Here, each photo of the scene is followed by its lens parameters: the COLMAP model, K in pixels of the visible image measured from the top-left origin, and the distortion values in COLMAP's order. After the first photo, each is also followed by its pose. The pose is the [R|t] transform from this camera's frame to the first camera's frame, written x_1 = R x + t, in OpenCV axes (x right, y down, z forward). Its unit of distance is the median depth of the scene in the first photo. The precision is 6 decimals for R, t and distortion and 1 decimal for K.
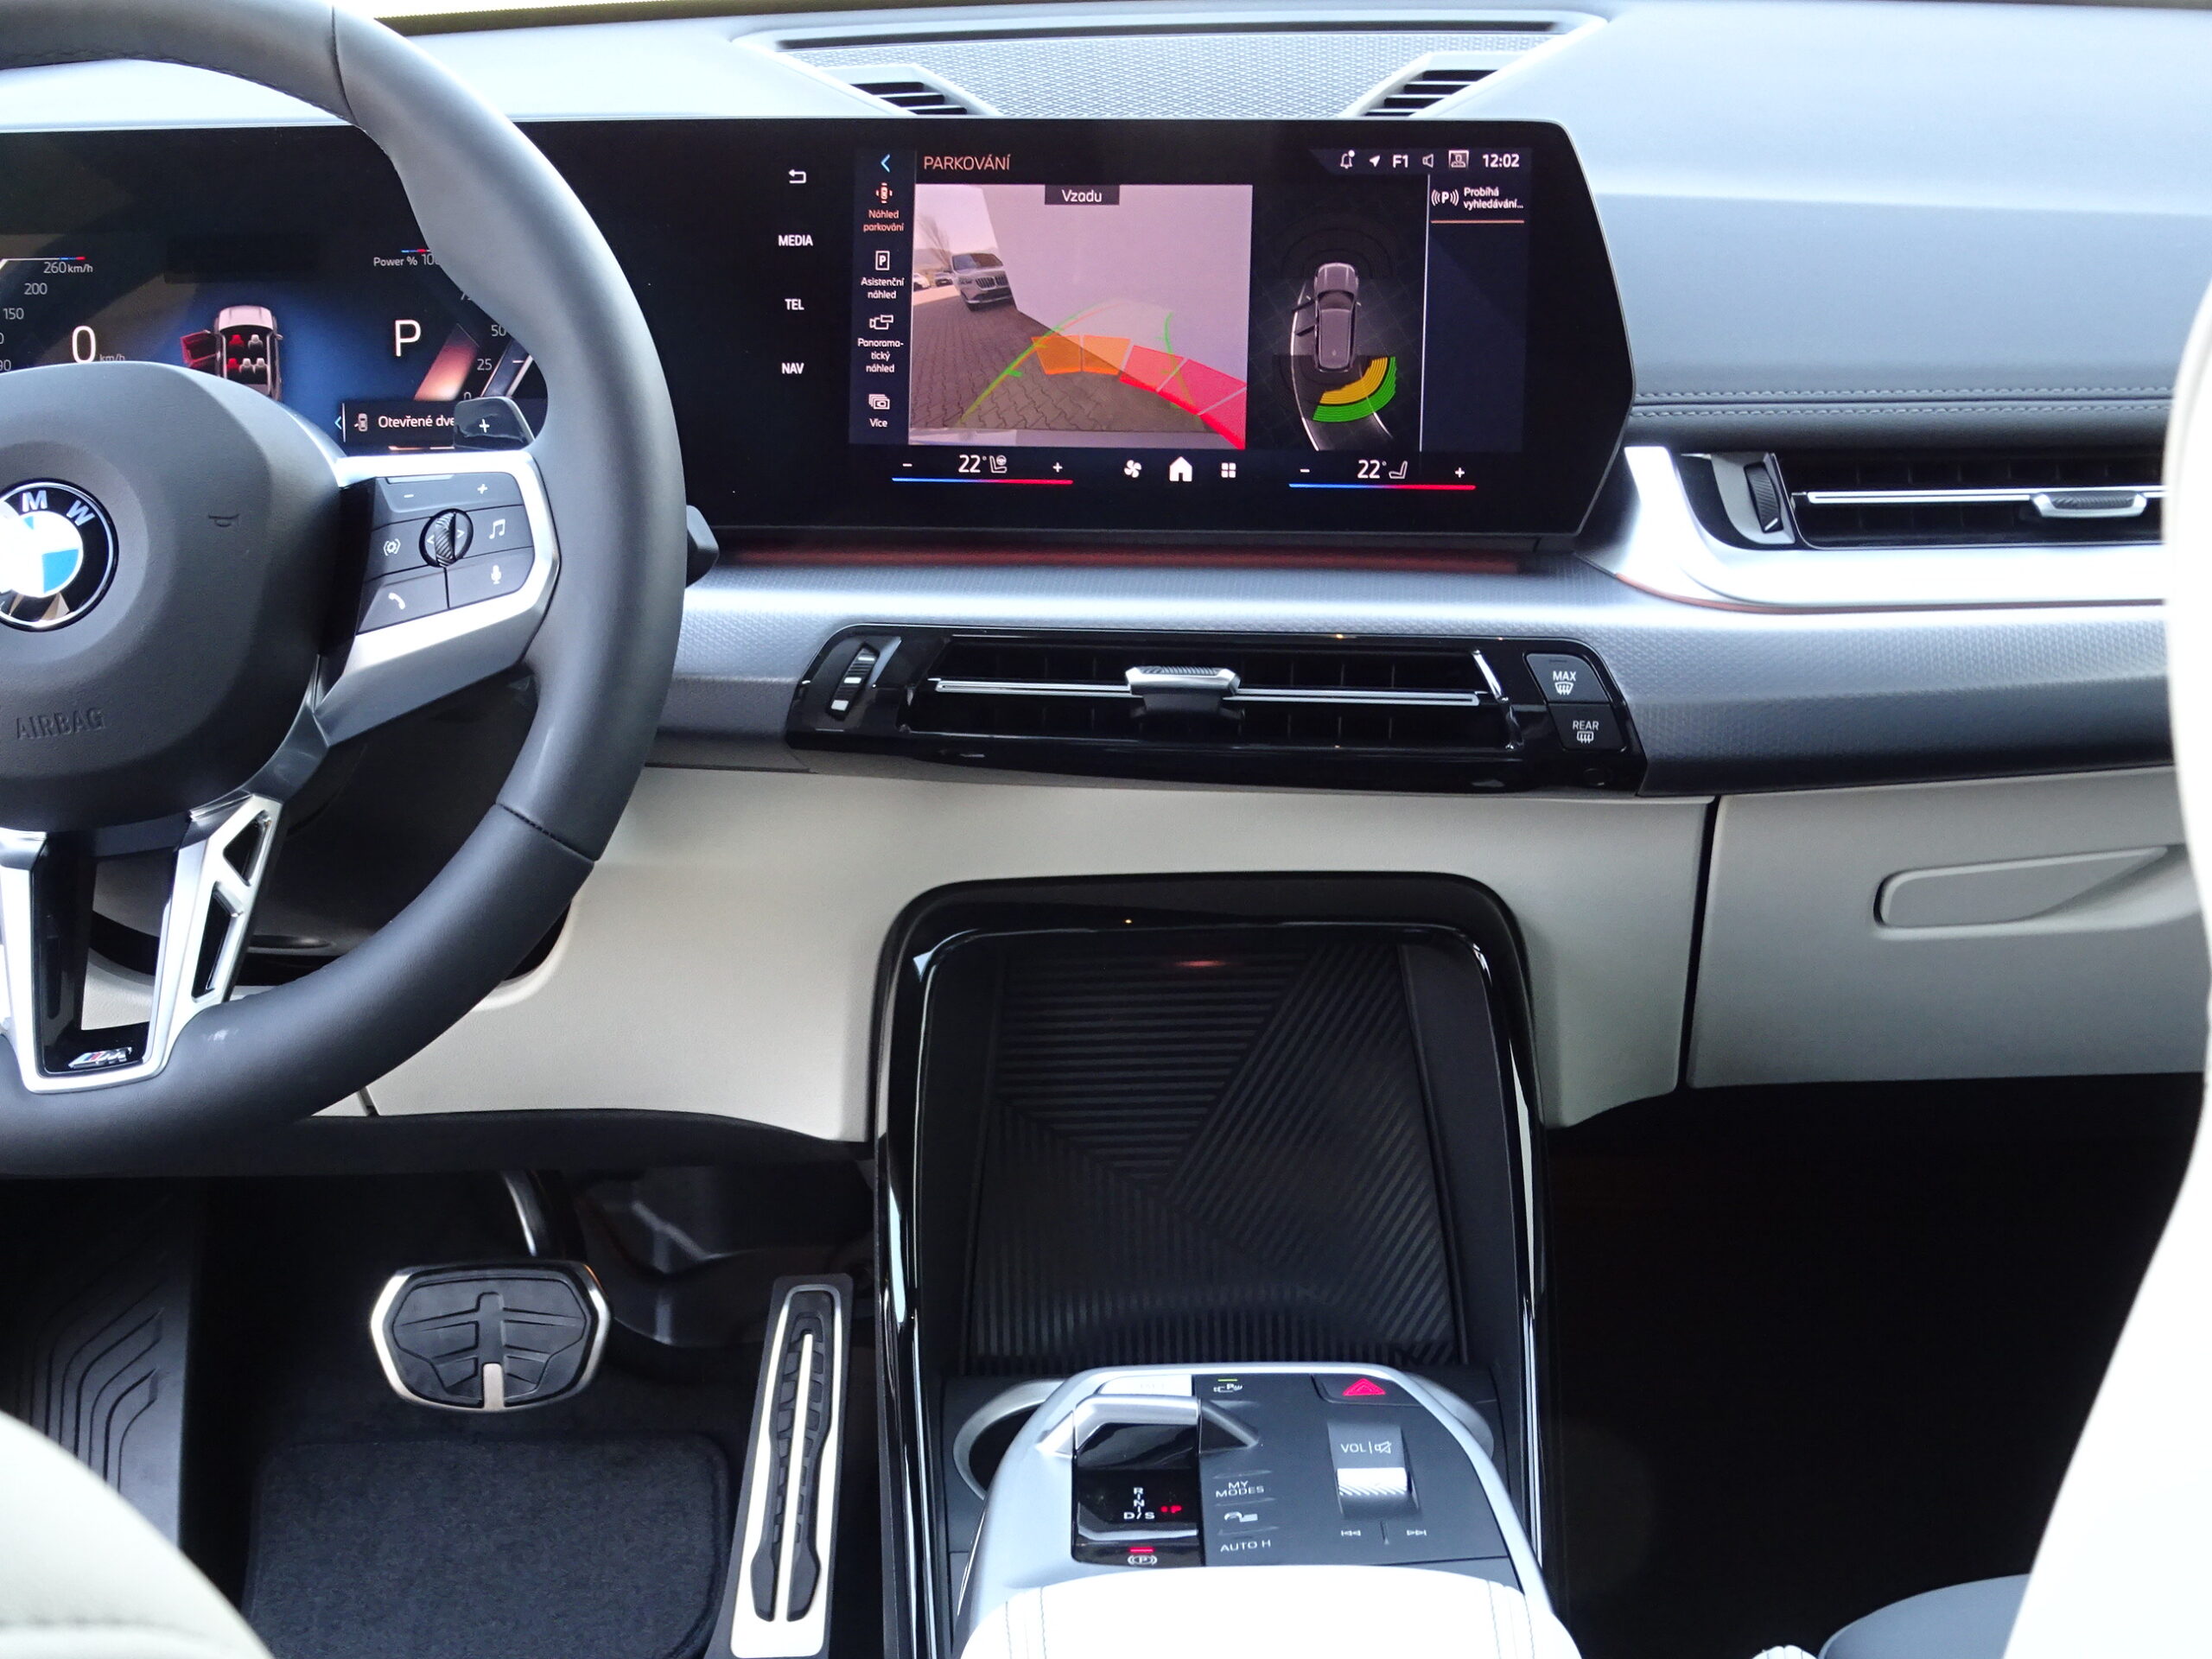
lens RADIAL K [[3157.0, 0, 1102.8], [0, 3157.0, 833.4], [0, 0, 1]] dist [-0.032139, 0.000000]
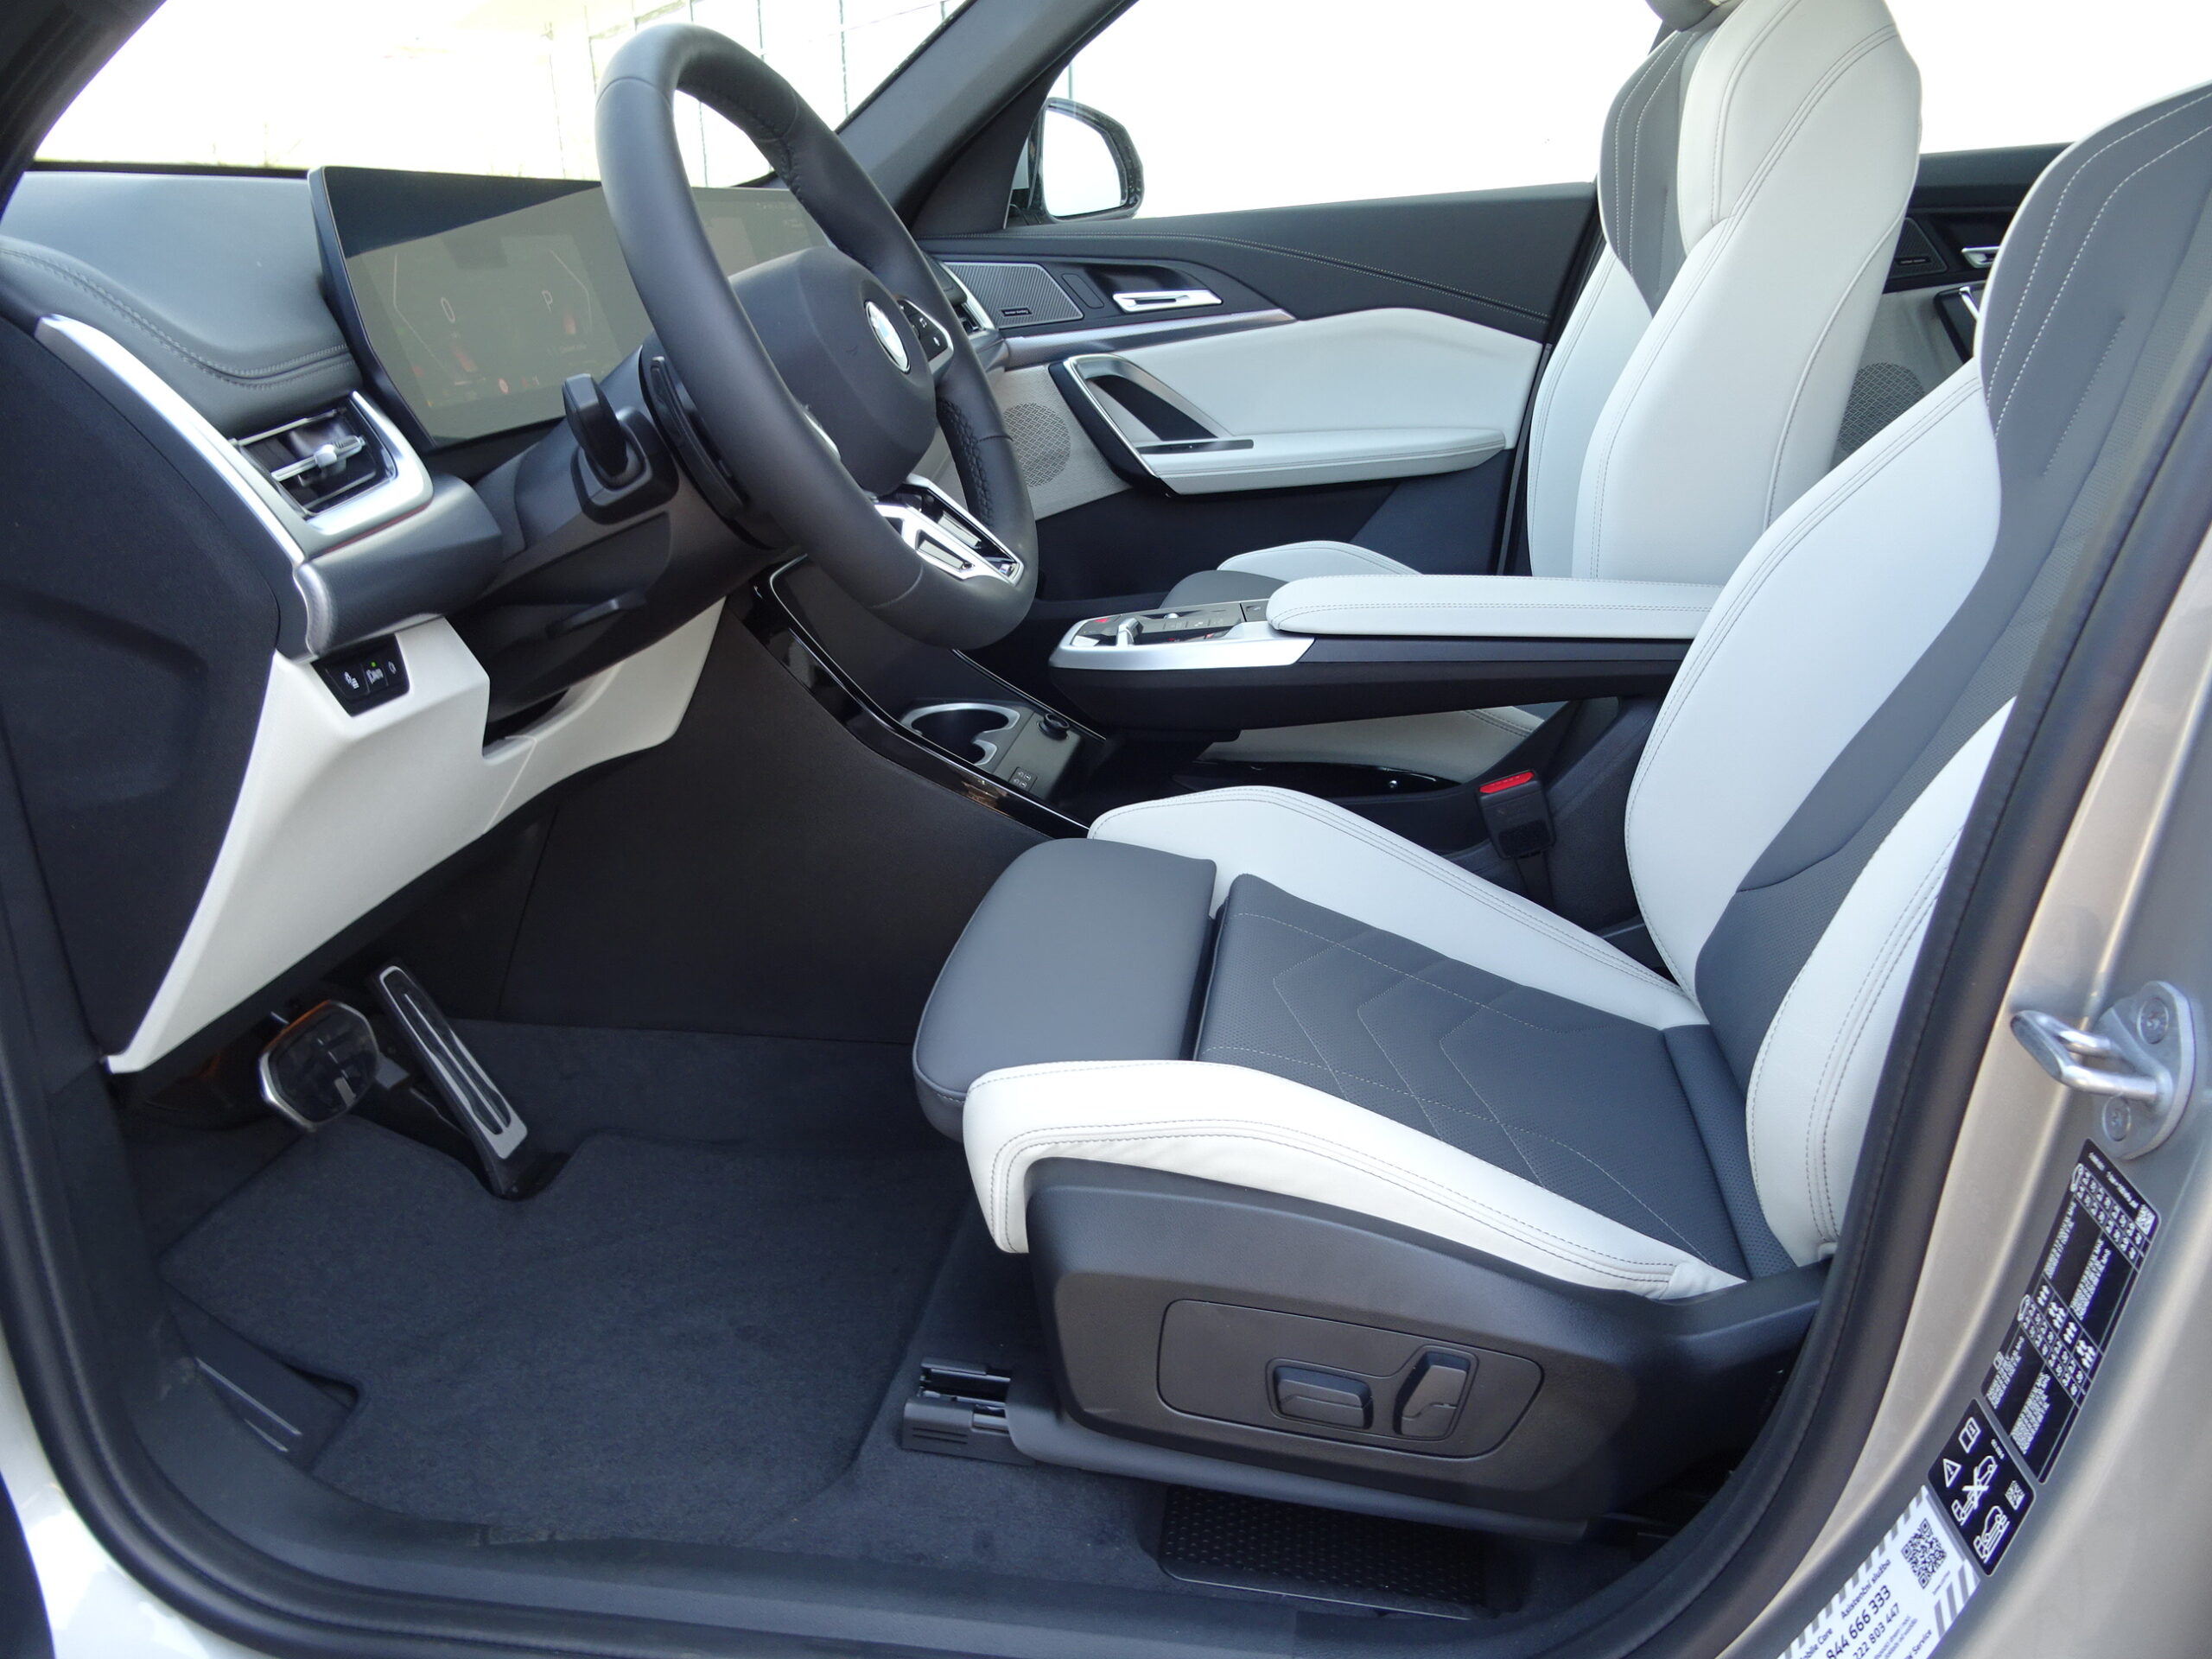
lens RADIAL K [[1584.7, 0, 1109.3], [0, 1584.7, 823.5], [0, 0, 1]] dist [-0.025989, 0.007519]
pose [[0.148327, -0.329193, 0.932540, -1.112101], [0.340661, 0.902266, 0.264322, -0.023064], [-0.928412, 0.278474, 0.245974, 0.599719]]
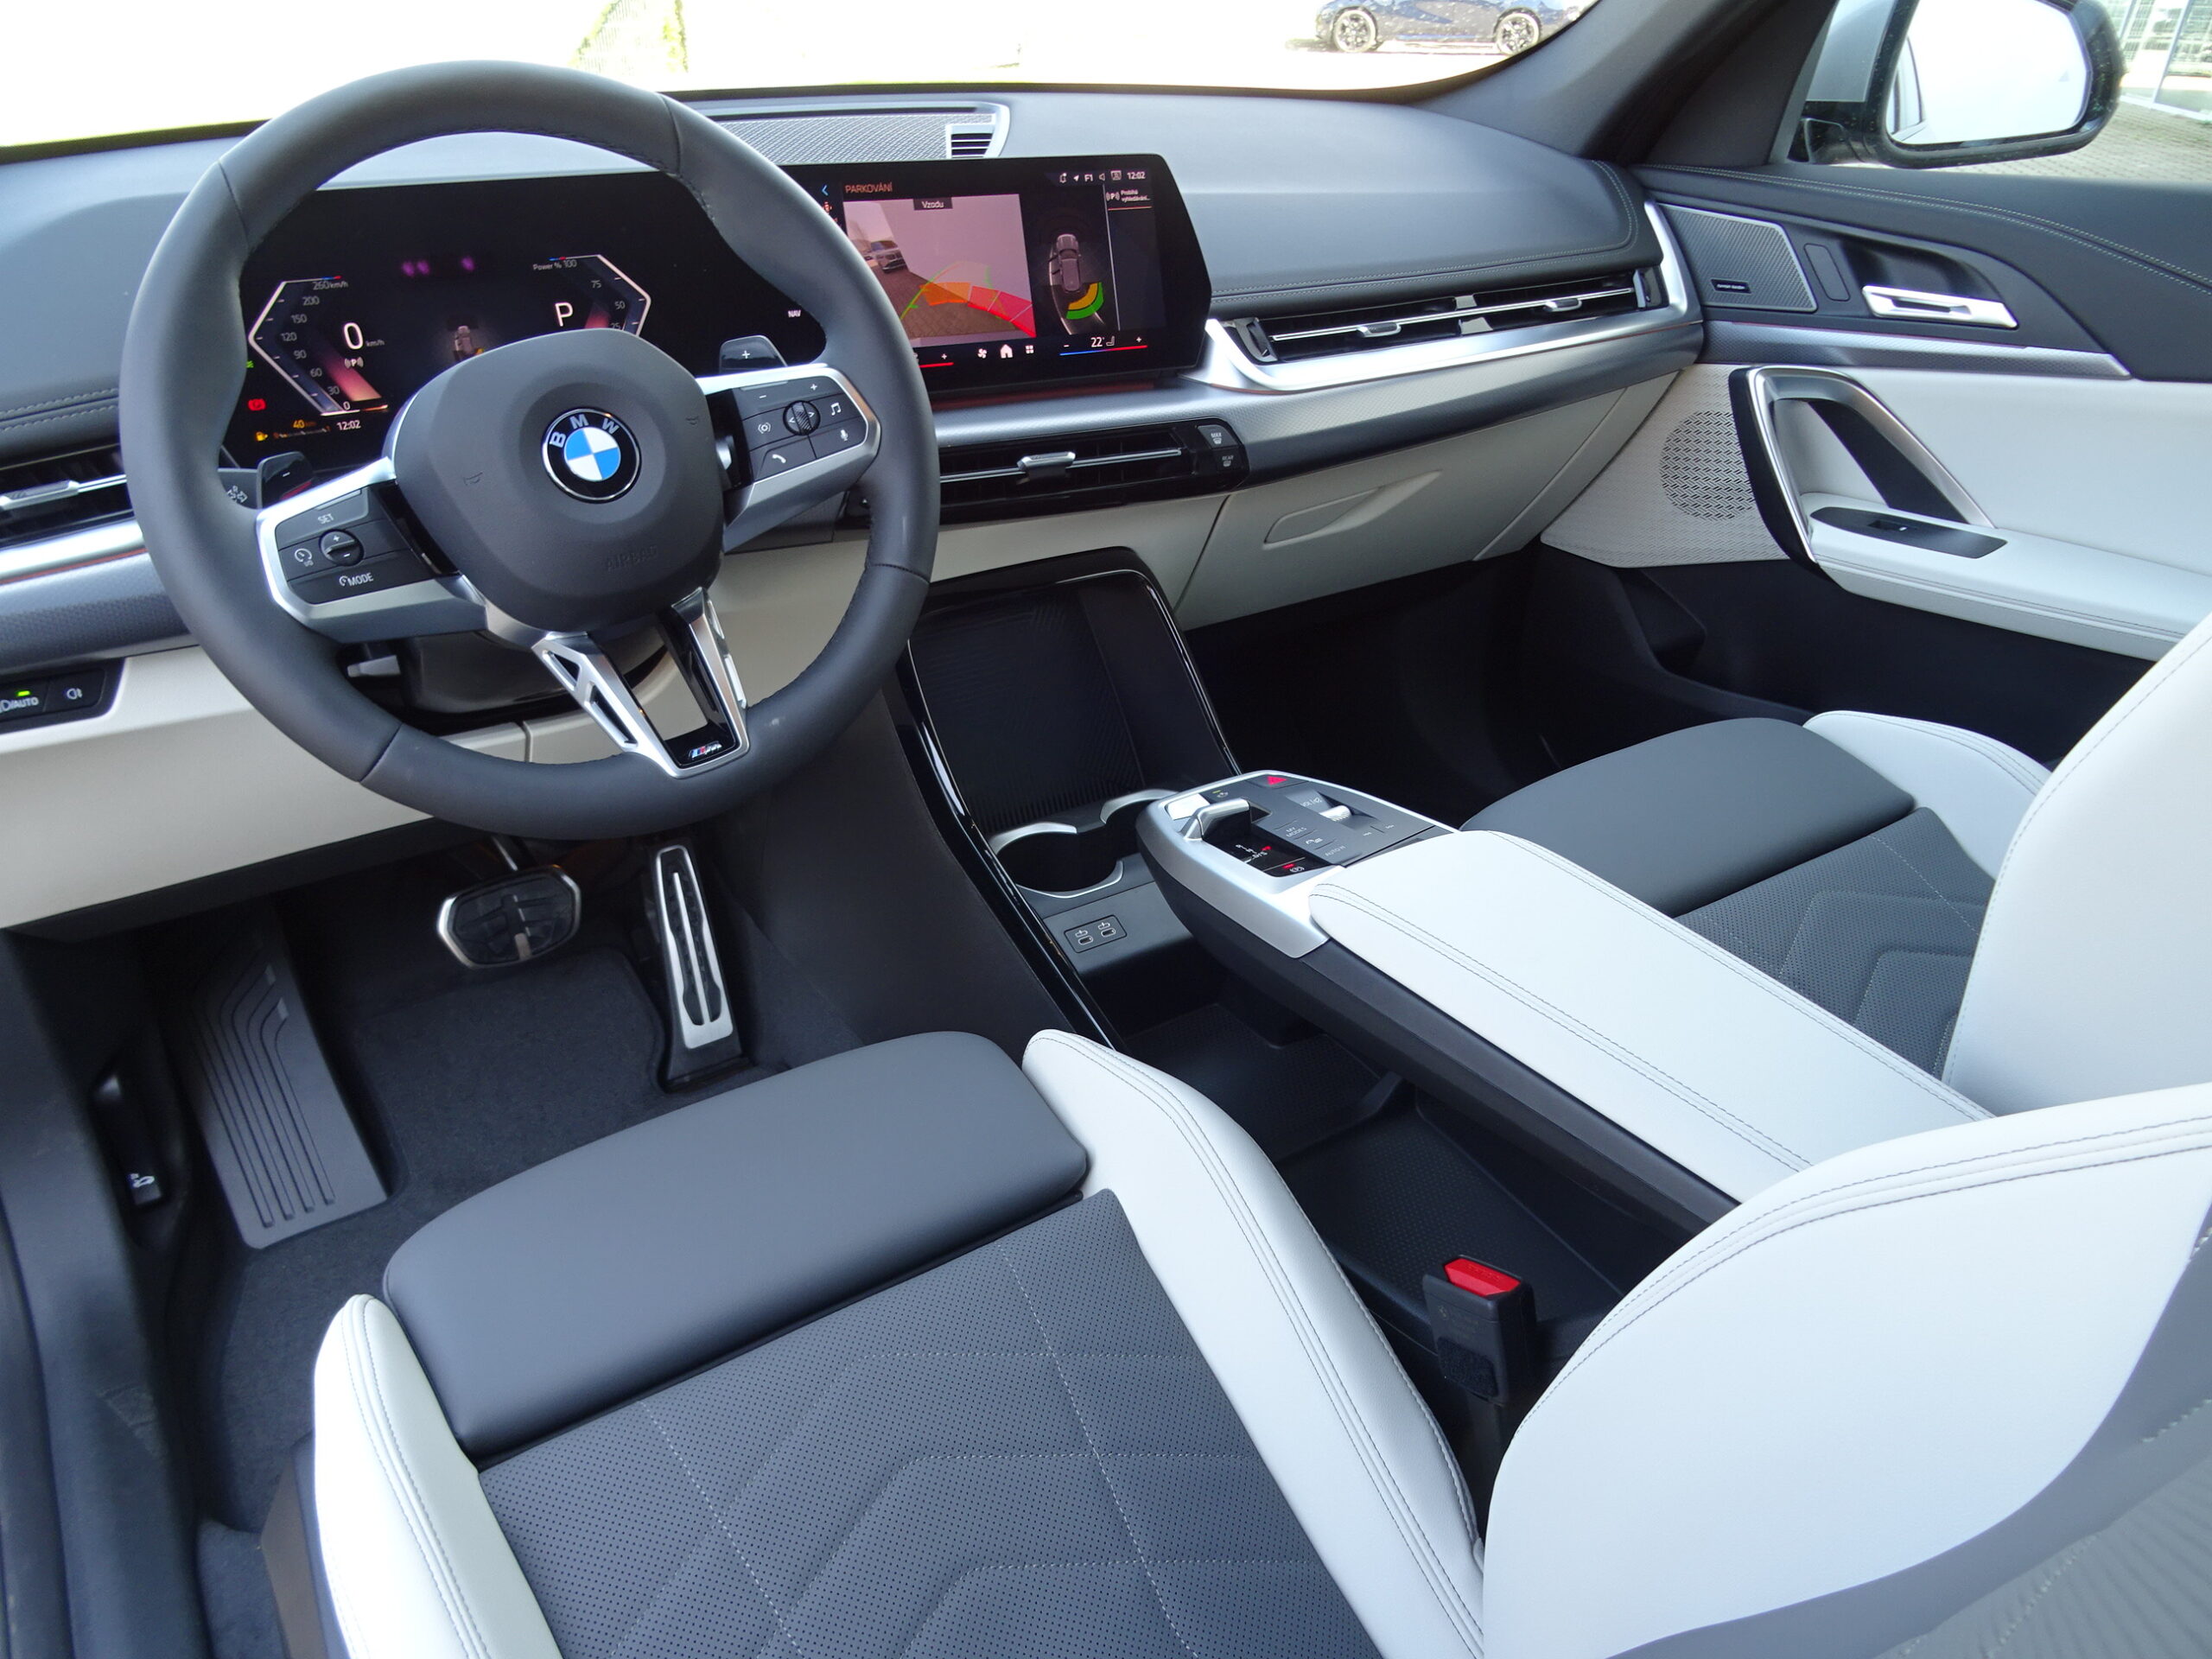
lens RADIAL K [[1584.7, 0, 1110.0], [0, 1584.7, 828.6], [0, 0, 1]] dist [-0.025989, 0.007519]
pose [[0.833294, -0.240166, 0.497937, -0.472643], [0.154121, 0.965918, 0.207963, -0.025881], [-0.530912, -0.096552, 0.841909, 0.134523]]
